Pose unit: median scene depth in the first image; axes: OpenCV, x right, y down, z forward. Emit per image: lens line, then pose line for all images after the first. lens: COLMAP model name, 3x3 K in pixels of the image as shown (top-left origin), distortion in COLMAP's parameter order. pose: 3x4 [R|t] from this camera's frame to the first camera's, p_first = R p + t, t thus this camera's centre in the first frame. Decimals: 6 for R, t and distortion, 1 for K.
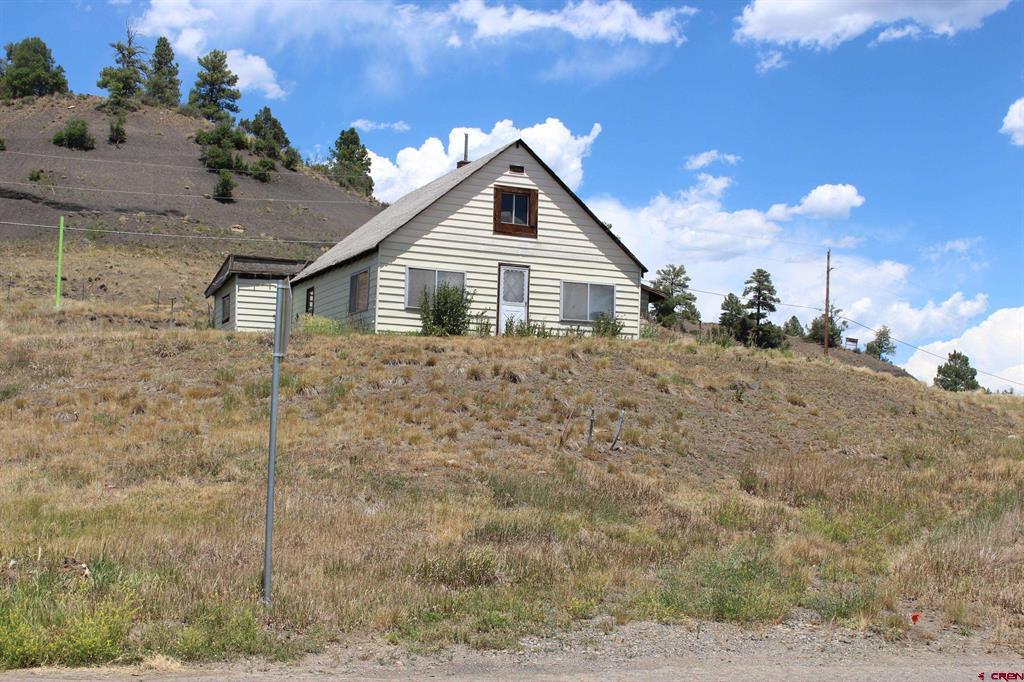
lens RADIAL K [[1443.3, 0, 508.0], [0, 1443.3, 325.0], [0, 0, 1]] dist [-0.117051, 0.000000]
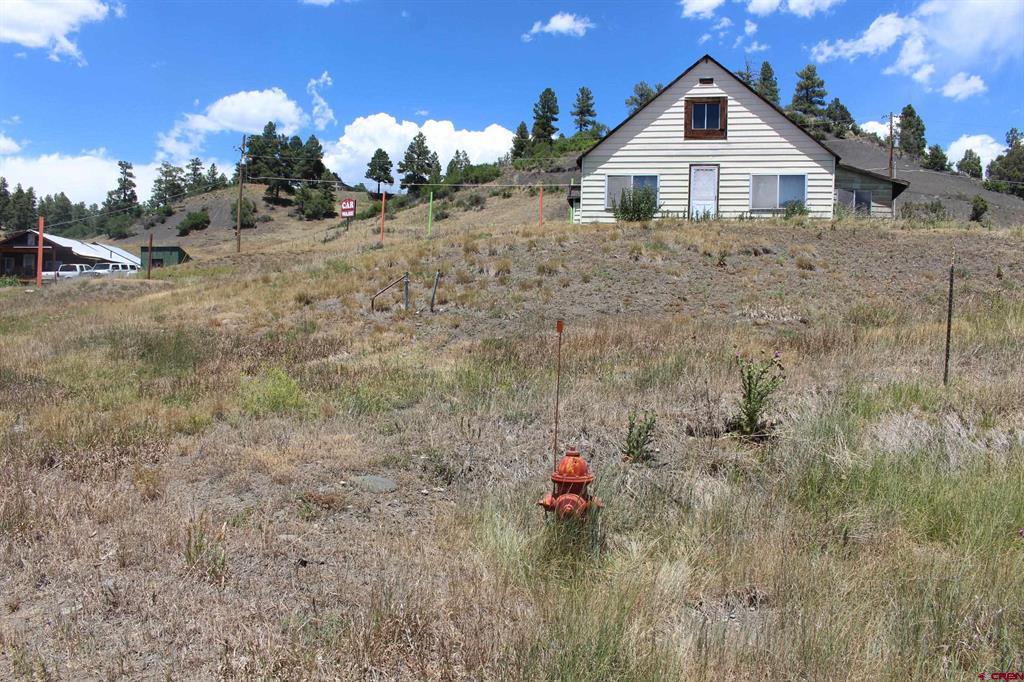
lens RADIAL K [[858.0, 0, 473.3], [0, 858.0, 350.6], [0, 0, 1]] dist [-0.156082, 0.130570]
pose [[0.765579, 0.012582, -0.643218, 0.294285], [0.052819, 0.995204, 0.082334, 0.040539], [0.641169, -0.097007, 0.761243, 0.348996]]
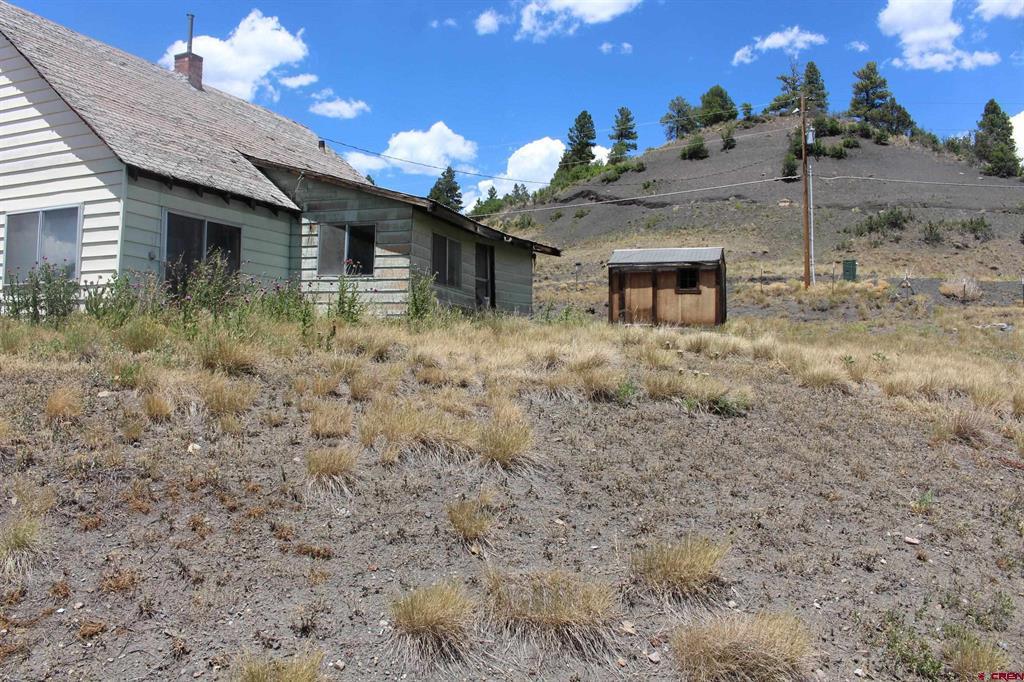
lens RADIAL K [[858.0, 0, 486.0], [0, 858.0, 334.9], [0, 0, 1]] dist [-0.156082, 0.130570]
pose [[0.657003, -0.042495, -0.752690, 0.384237], [0.080406, 0.996665, 0.013915, 0.024425], [0.749588, -0.069663, 0.658228, 0.927590]]
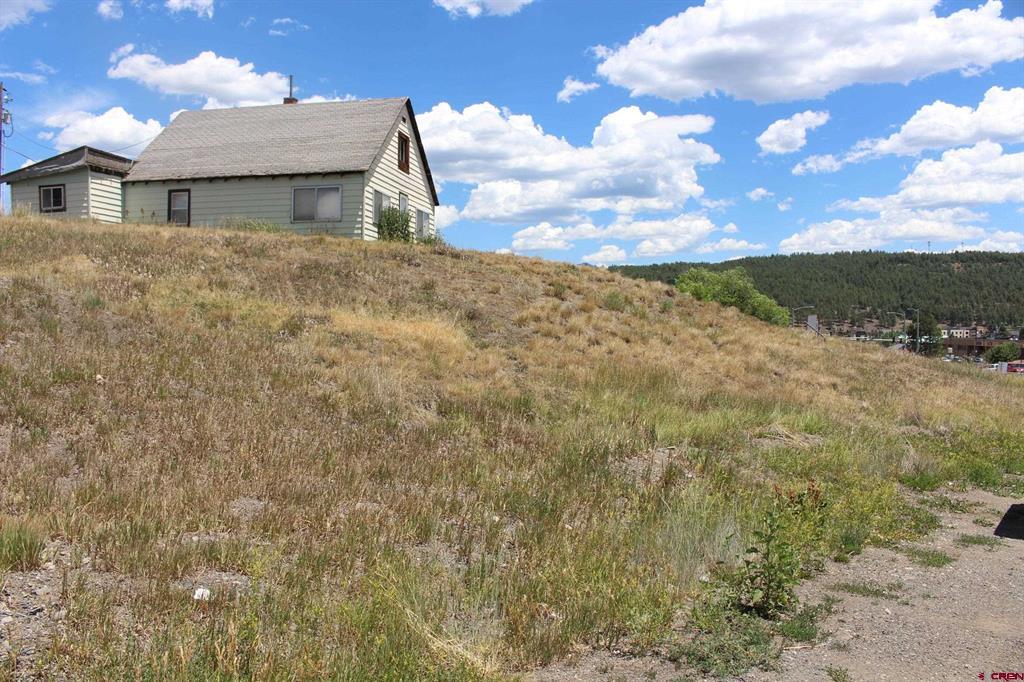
lens RADIAL K [[858.0, 0, 513.5], [0, 858.0, 316.9], [0, 0, 1]] dist [-0.156082, 0.130570]
pose [[0.566187, -0.014773, 0.824144, -0.572466], [-0.076572, 0.994573, 0.070434, 0.007309], [-0.820712, -0.102985, 0.561983, 0.463024]]
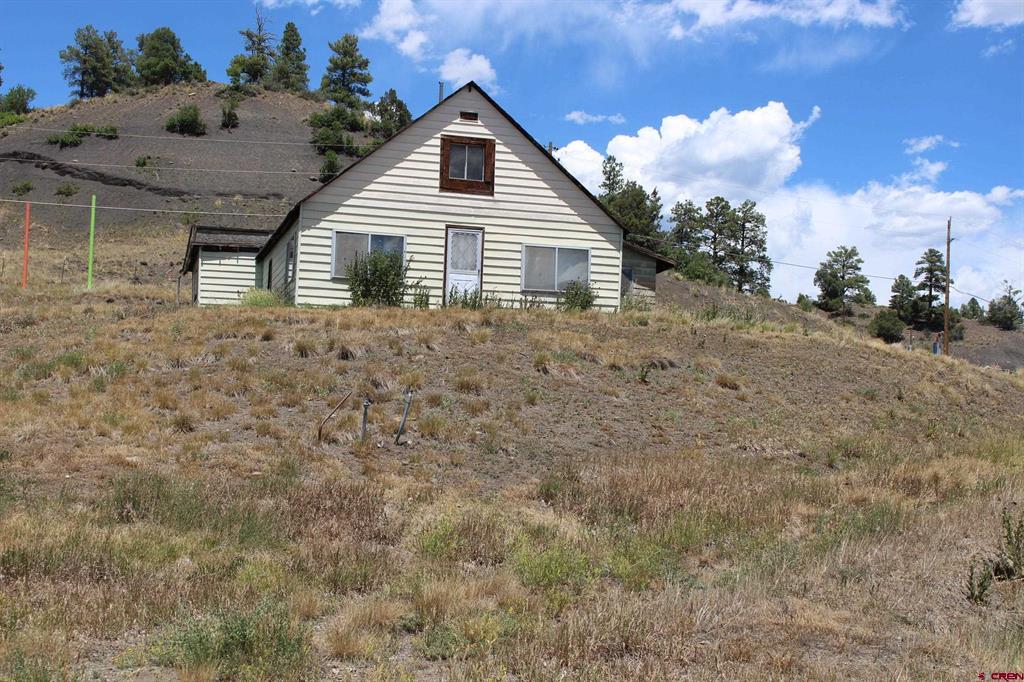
lens RADIAL K [[1429.1, 0, 486.3], [0, 1429.1, 293.3], [0, 0, 1]] dist [-0.153805, 0.000000]
pose [[0.987857, -0.012379, -0.154871, 0.146623], [0.010186, 0.999836, -0.014944, 0.010816], [0.155030, 0.013185, 0.987822, 0.156714]]
